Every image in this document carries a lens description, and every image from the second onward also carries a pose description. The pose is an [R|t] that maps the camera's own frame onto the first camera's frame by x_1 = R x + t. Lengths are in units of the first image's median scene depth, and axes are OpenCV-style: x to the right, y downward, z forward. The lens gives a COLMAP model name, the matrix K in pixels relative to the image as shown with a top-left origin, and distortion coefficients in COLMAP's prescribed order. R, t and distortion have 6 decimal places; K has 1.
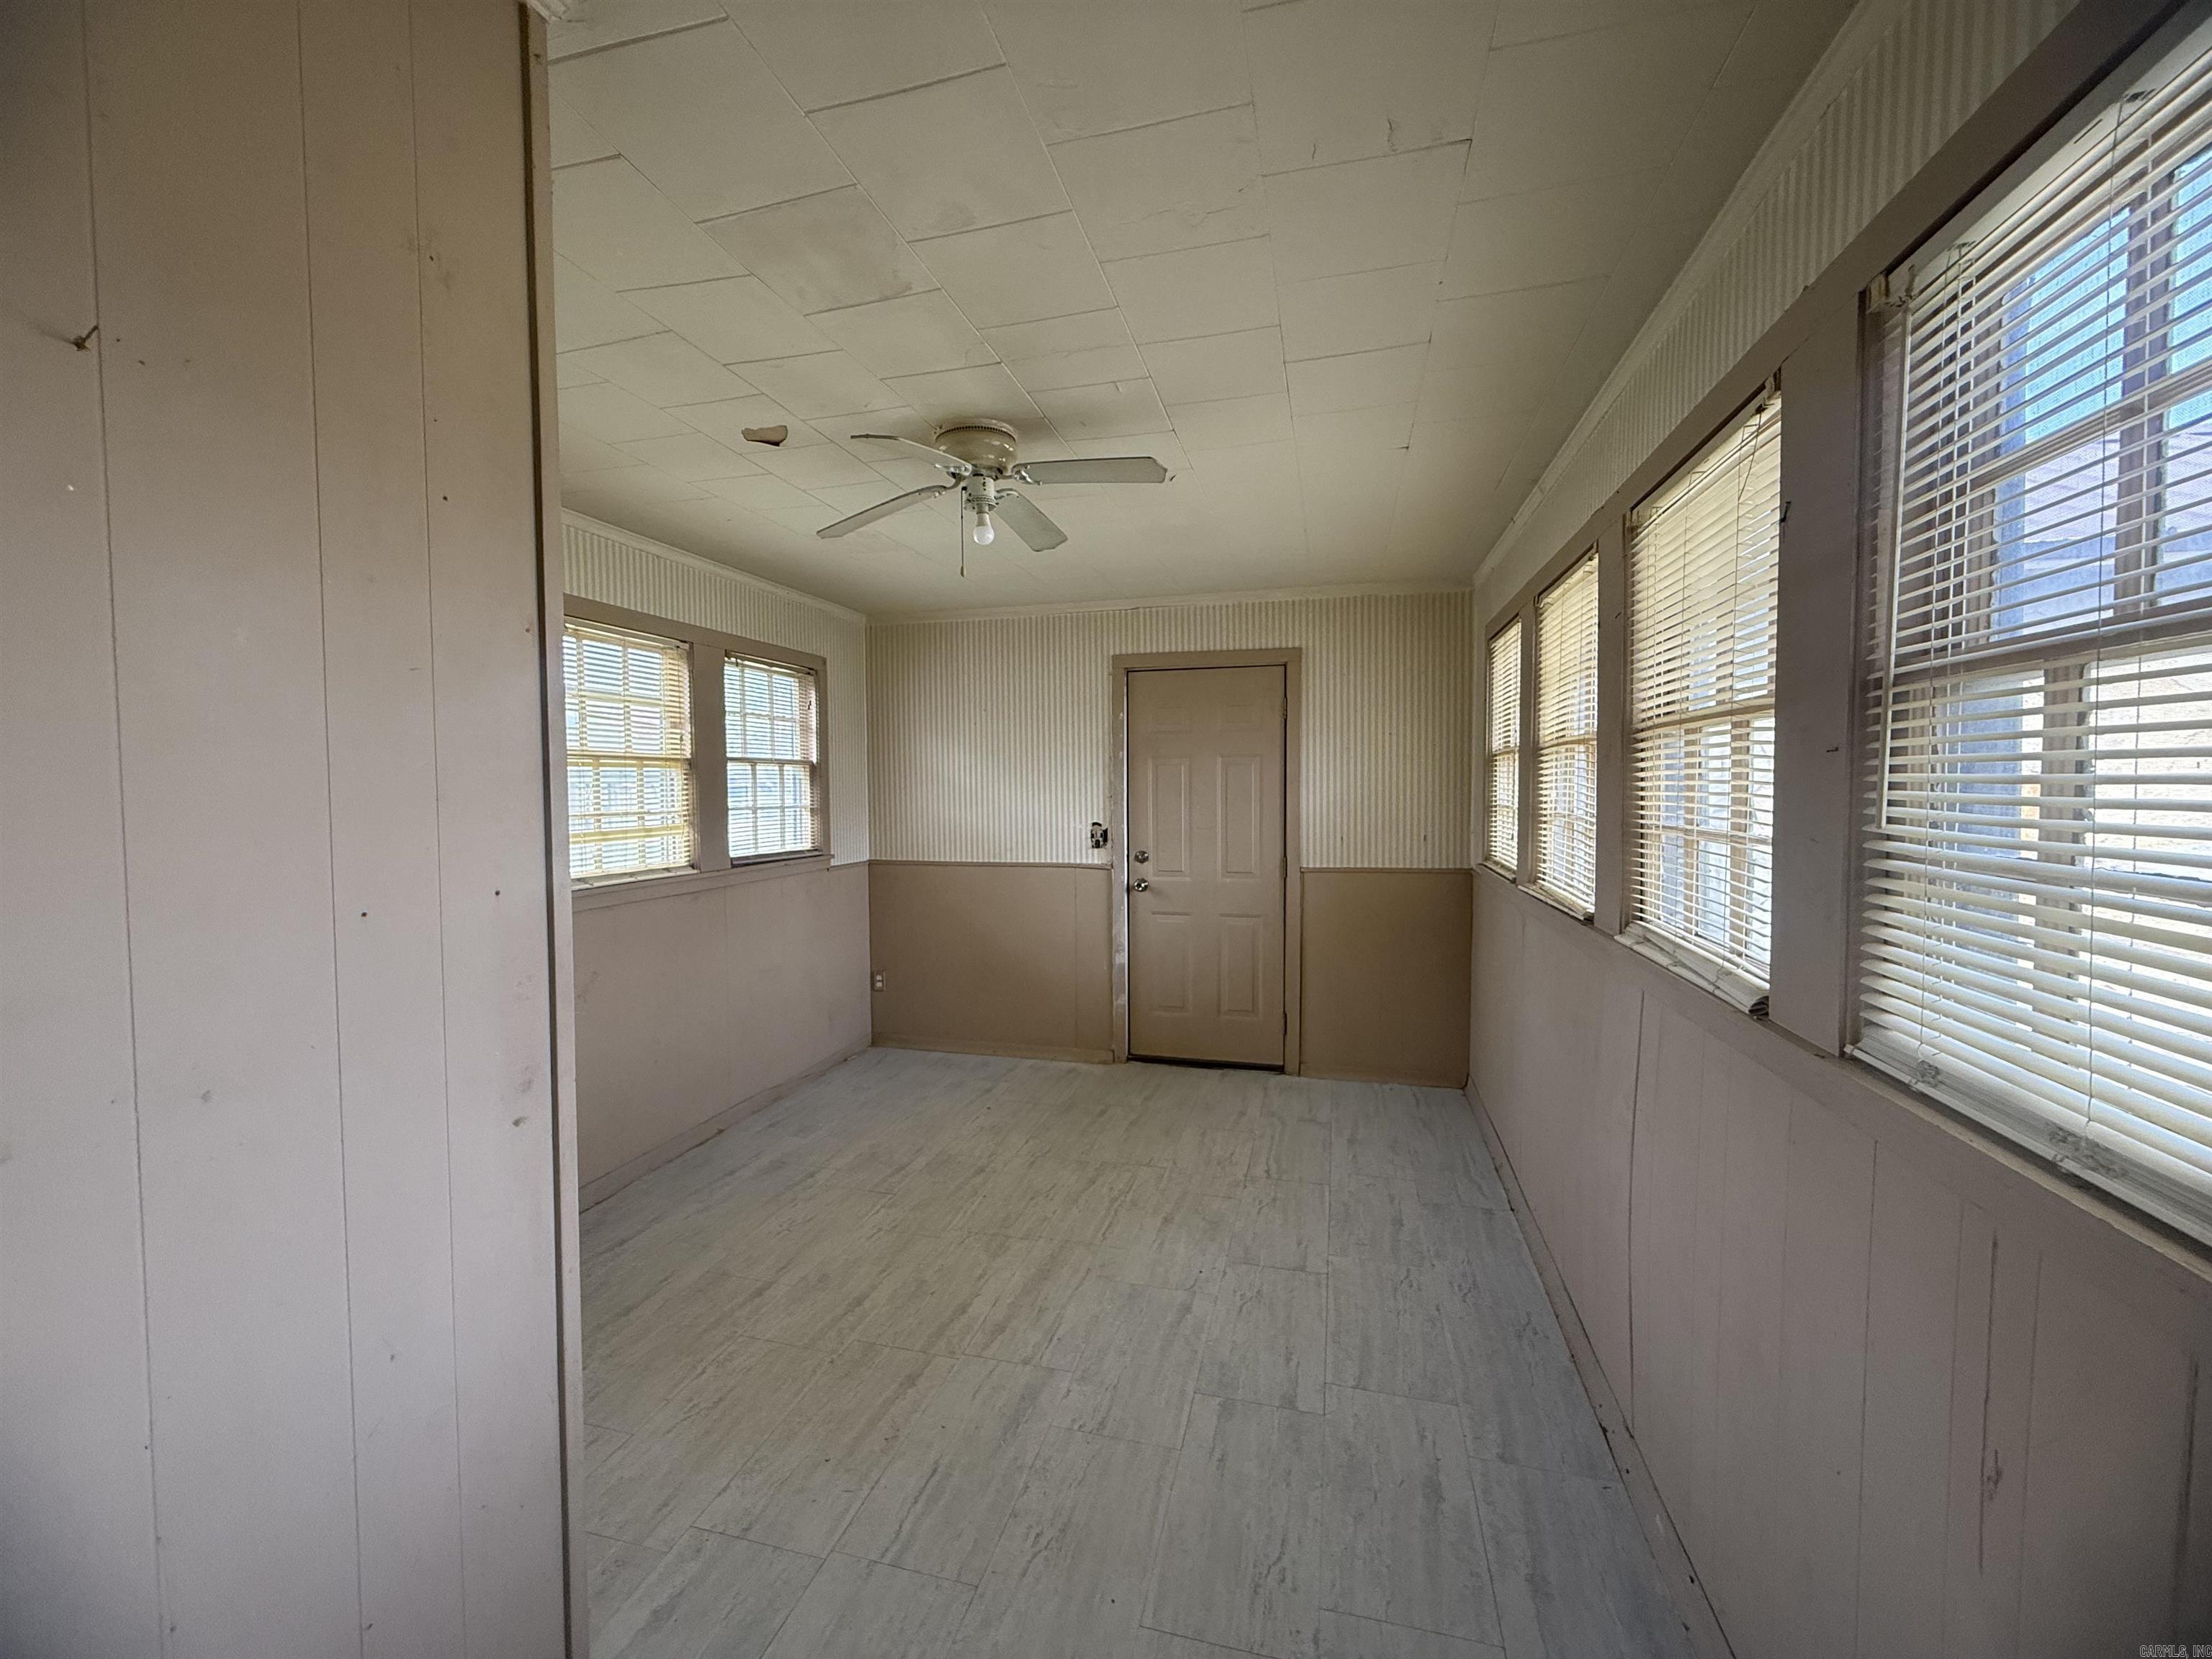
lens RADIAL K [[879.7, 0, 1096.6], [0, 879.7, 828.8], [0, 0, 1]] dist [0.000500, -0.000130]
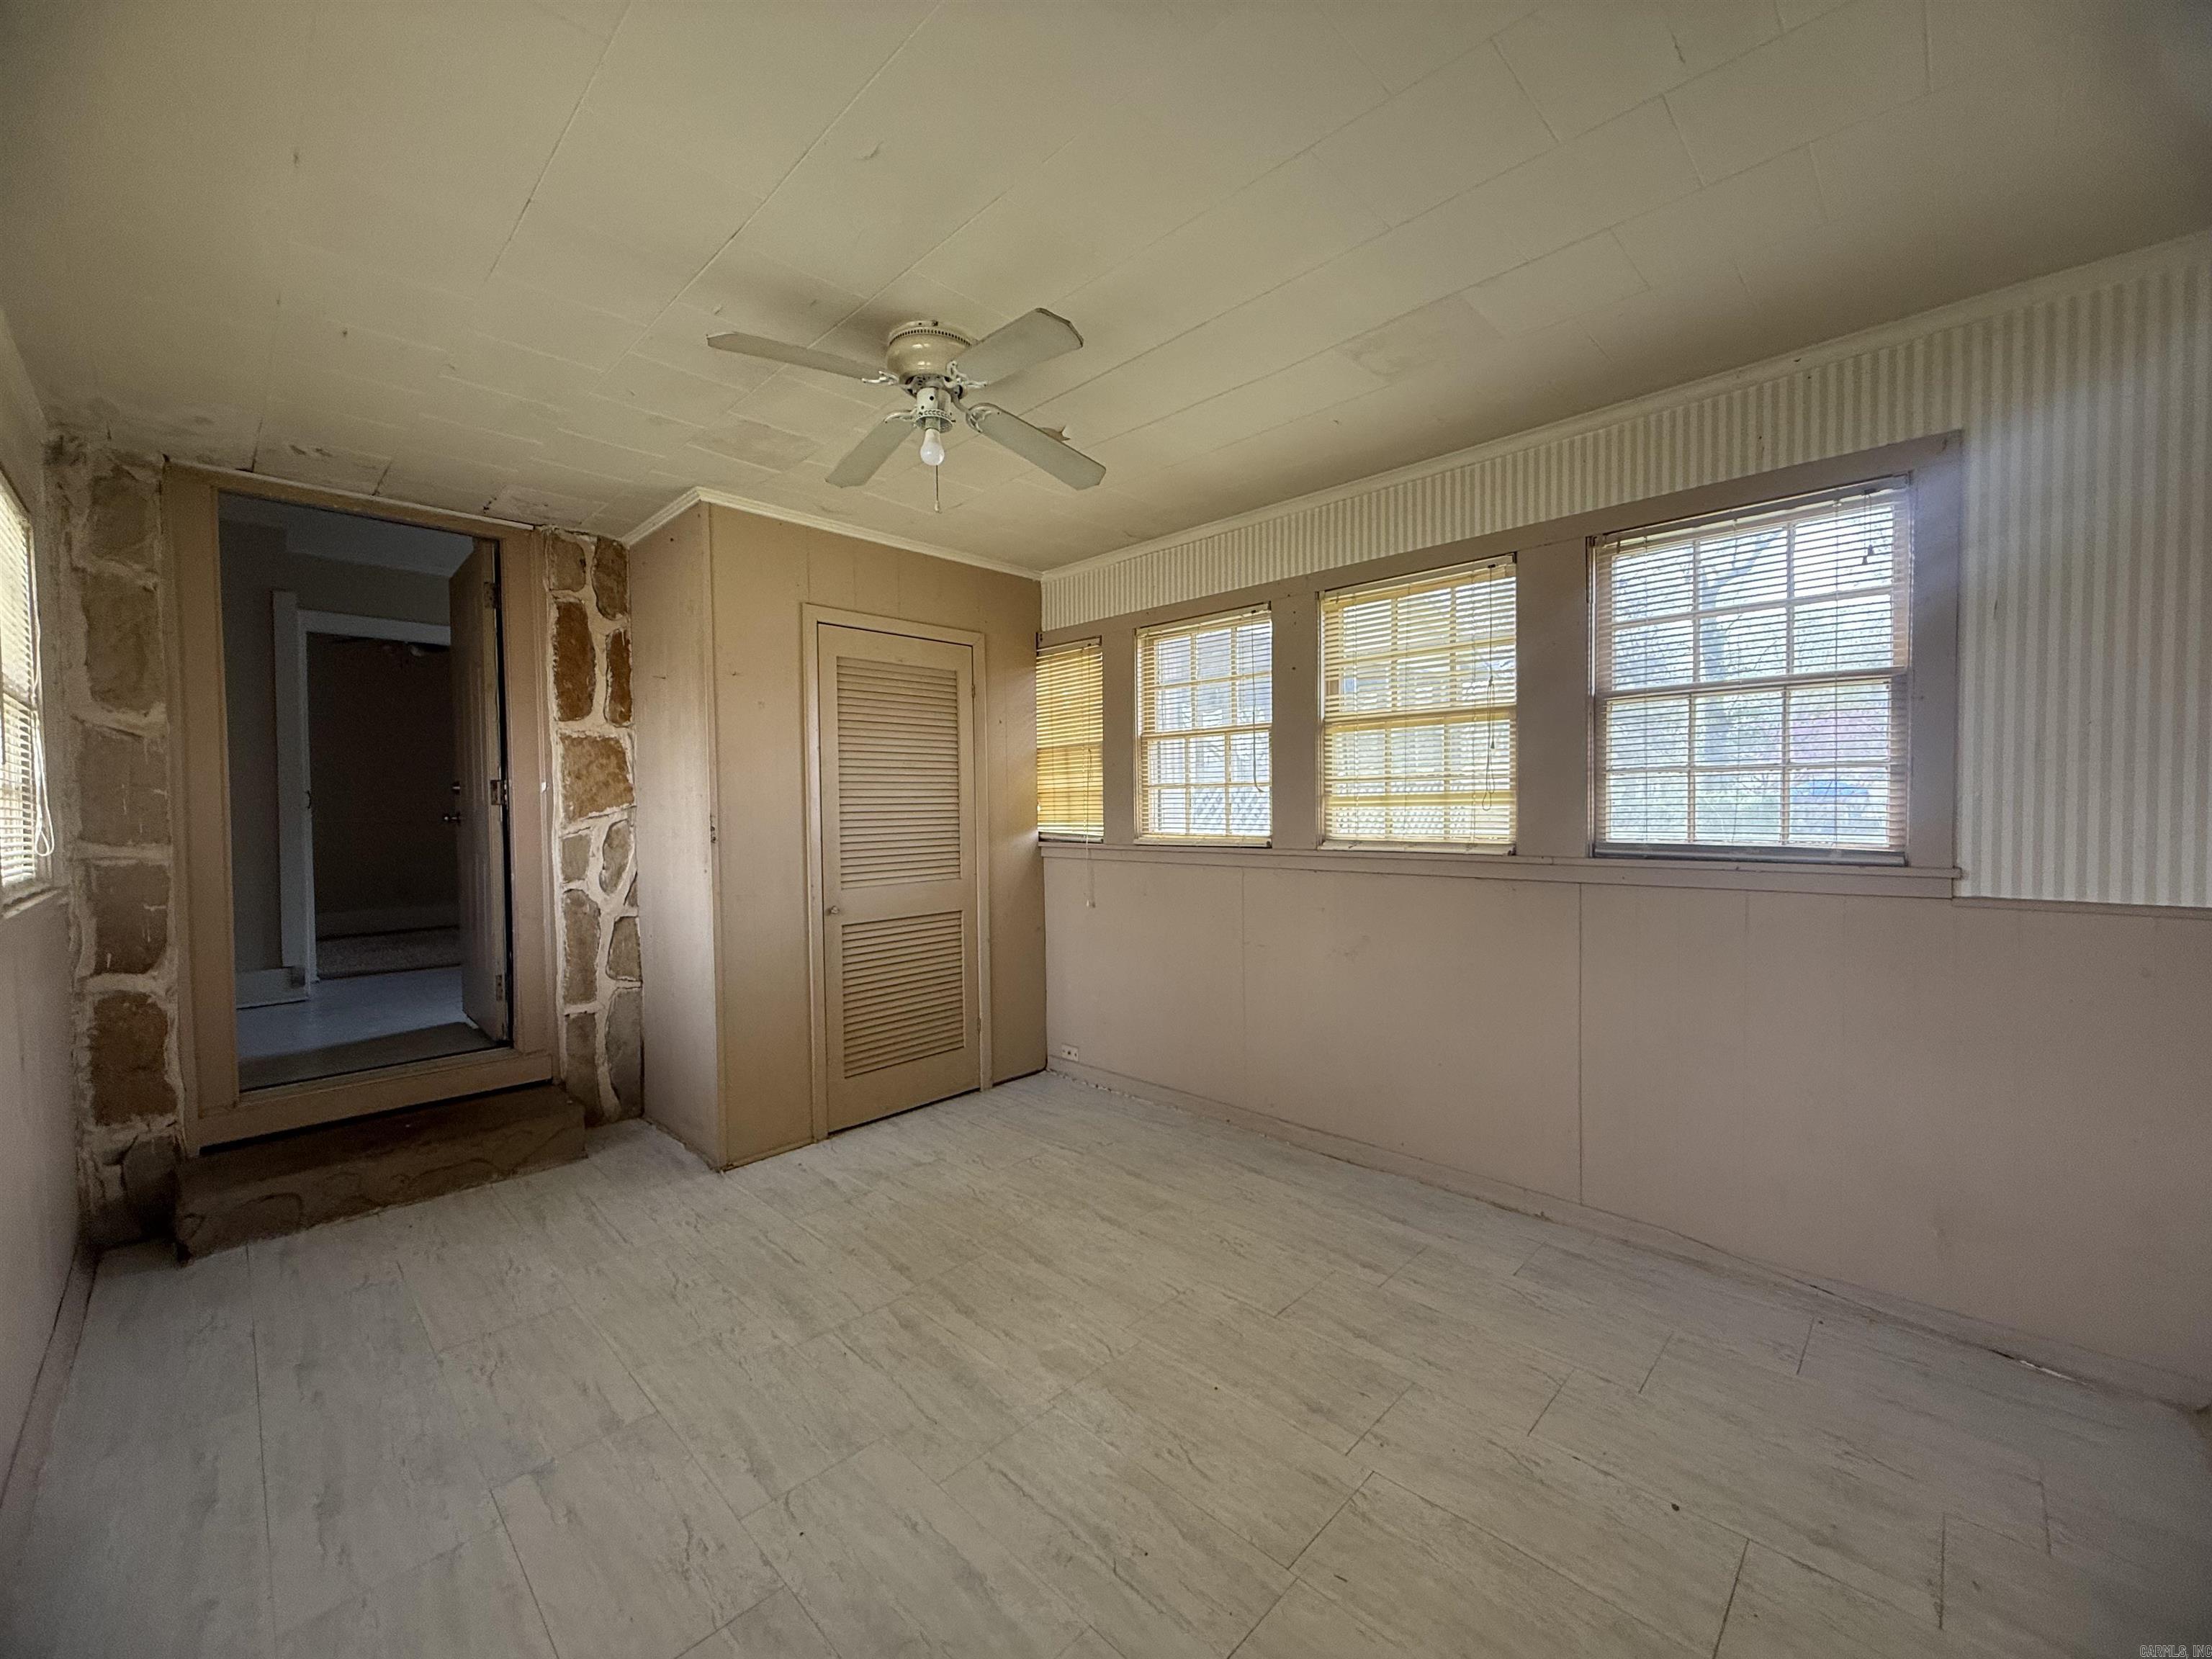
lens RADIAL K [[879.7, 0, 1100.4], [0, 879.7, 827.0], [0, 0, 1]] dist [0.000500, -0.000130]
pose [[-0.492760, 0.035420, -0.869444, 0.472103], [-0.025259, 0.998168, 0.054980, -0.007920], [0.869798, 0.049053, -0.490963, 1.316061]]
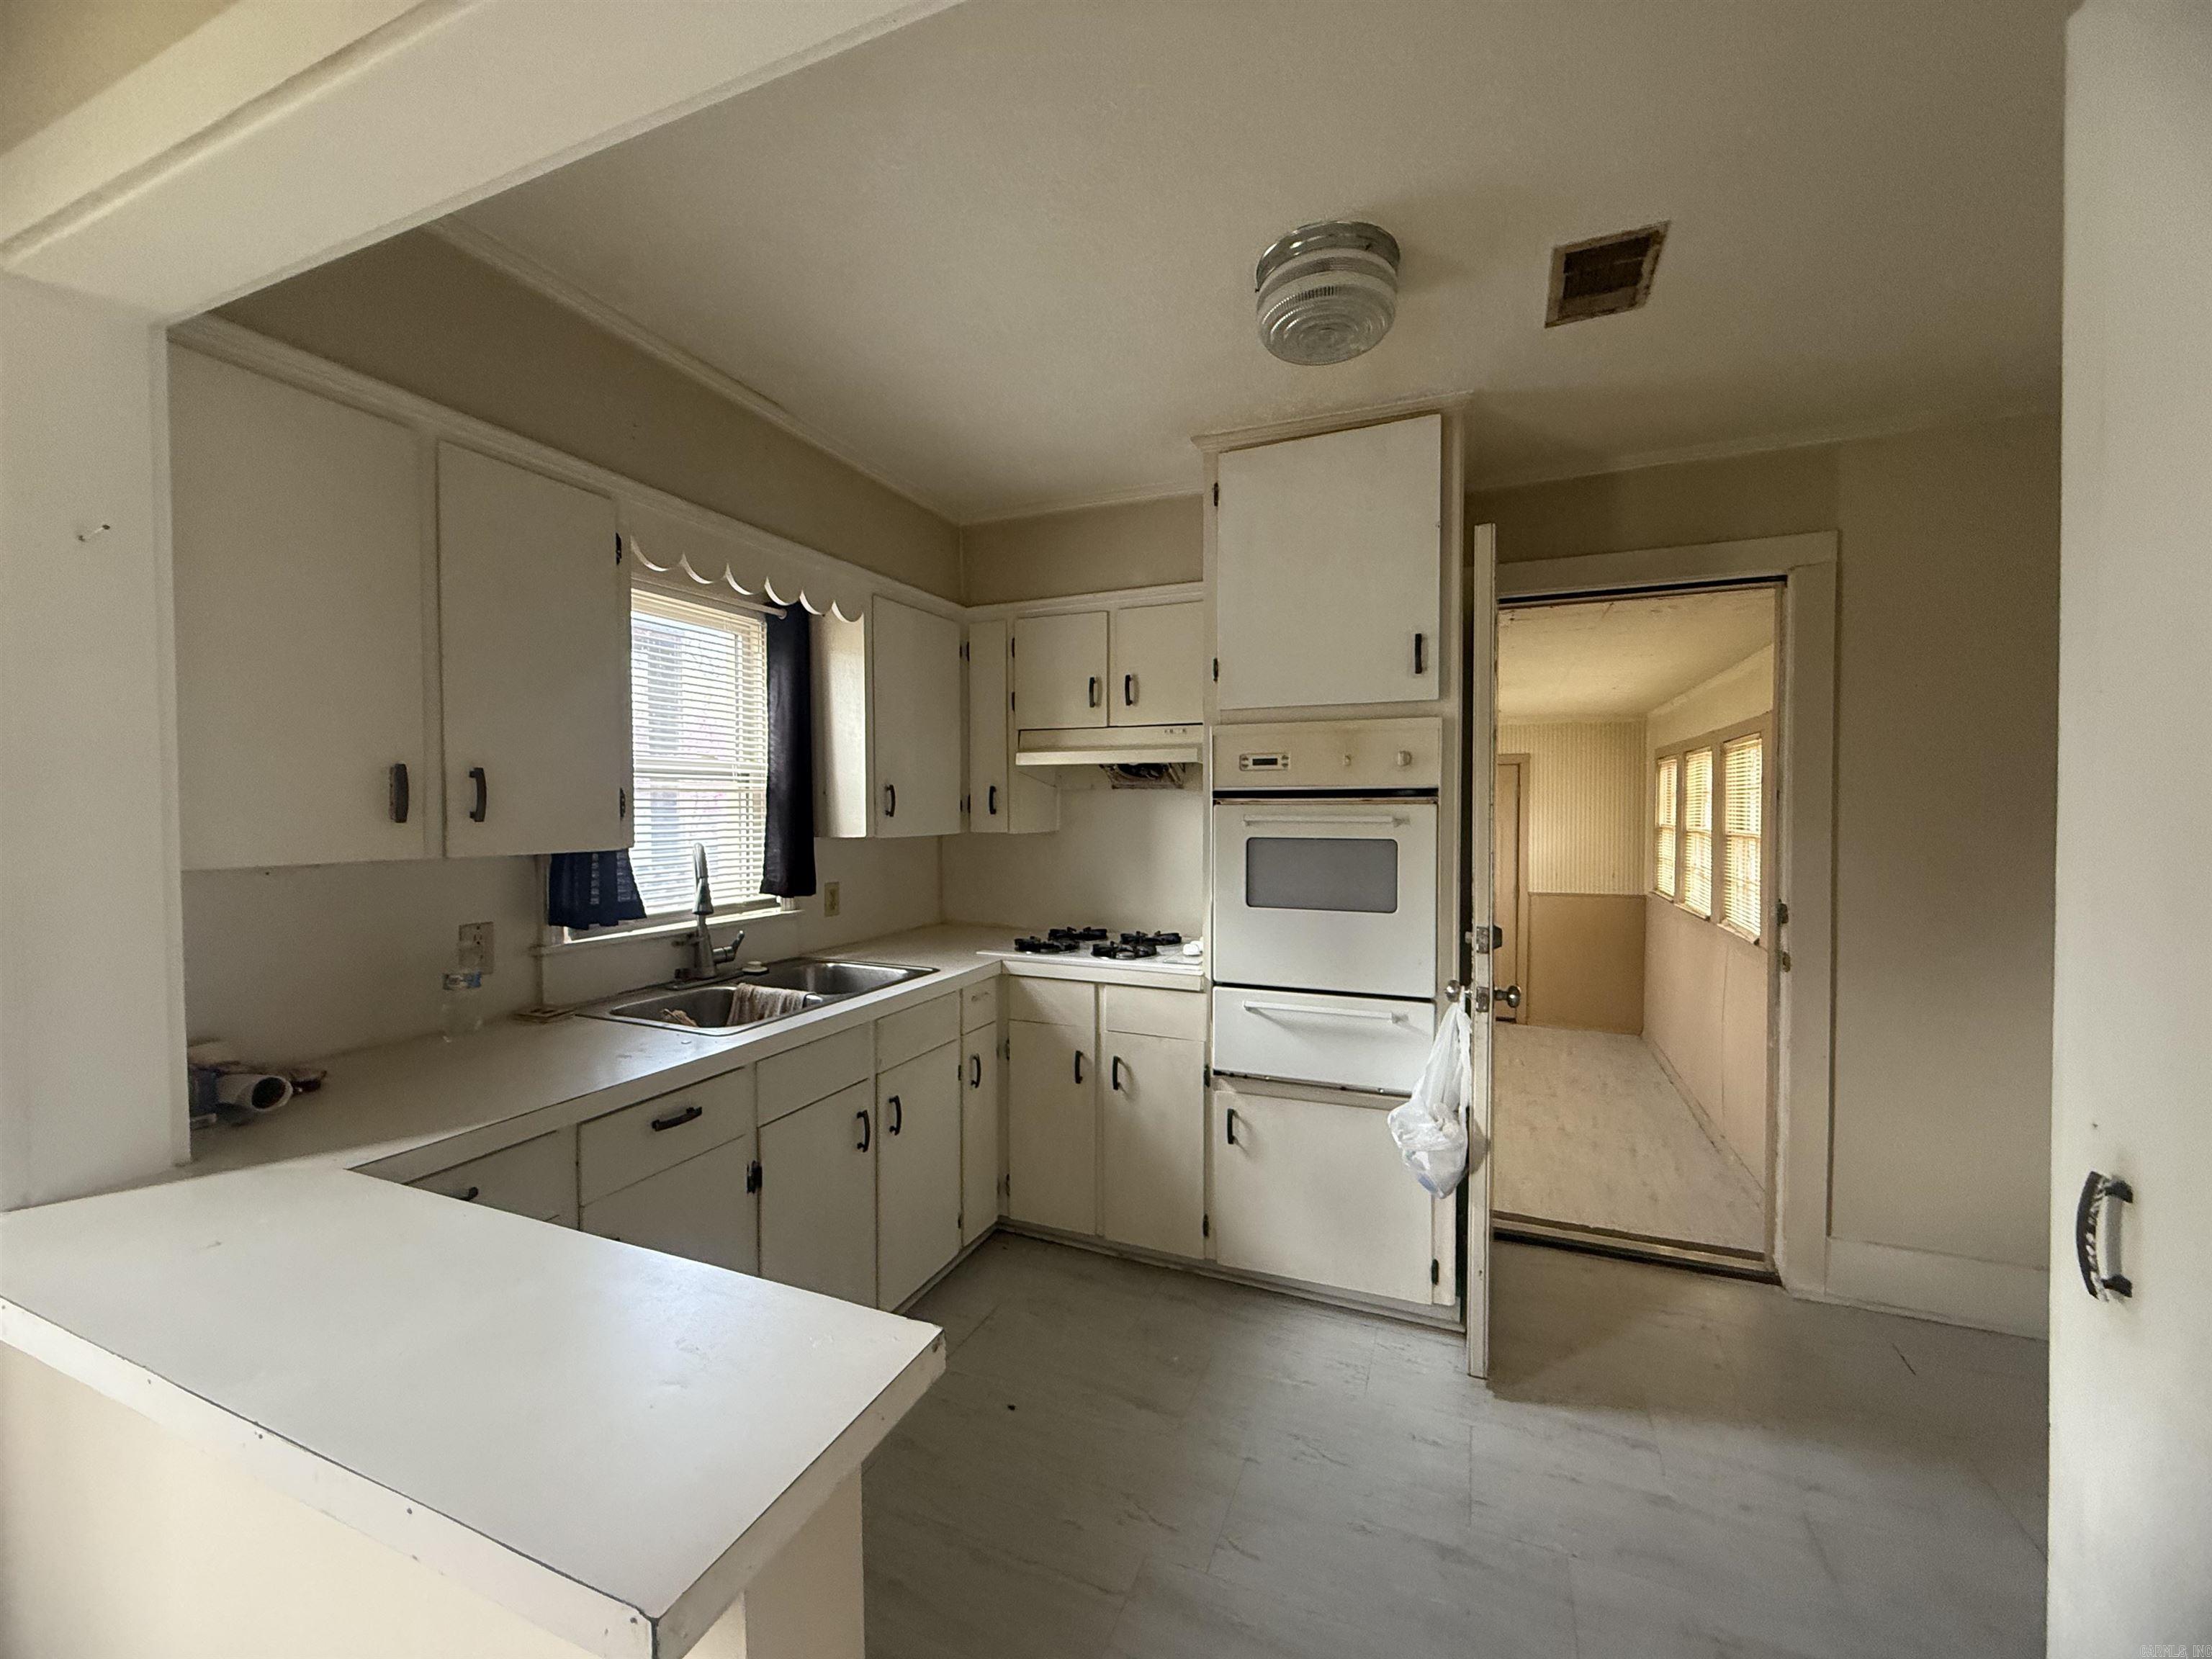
lens RADIAL K [[879.7, 0, 1097.2], [0, 879.7, 832.9], [0, 0, 1]] dist [0.000500, -0.000130]
pose [[0.989153, 0.007730, -0.146686, -0.456090], [-0.010556, 0.999773, -0.018496, -0.038274], [0.146510, 0.019844, 0.989010, -1.022389]]
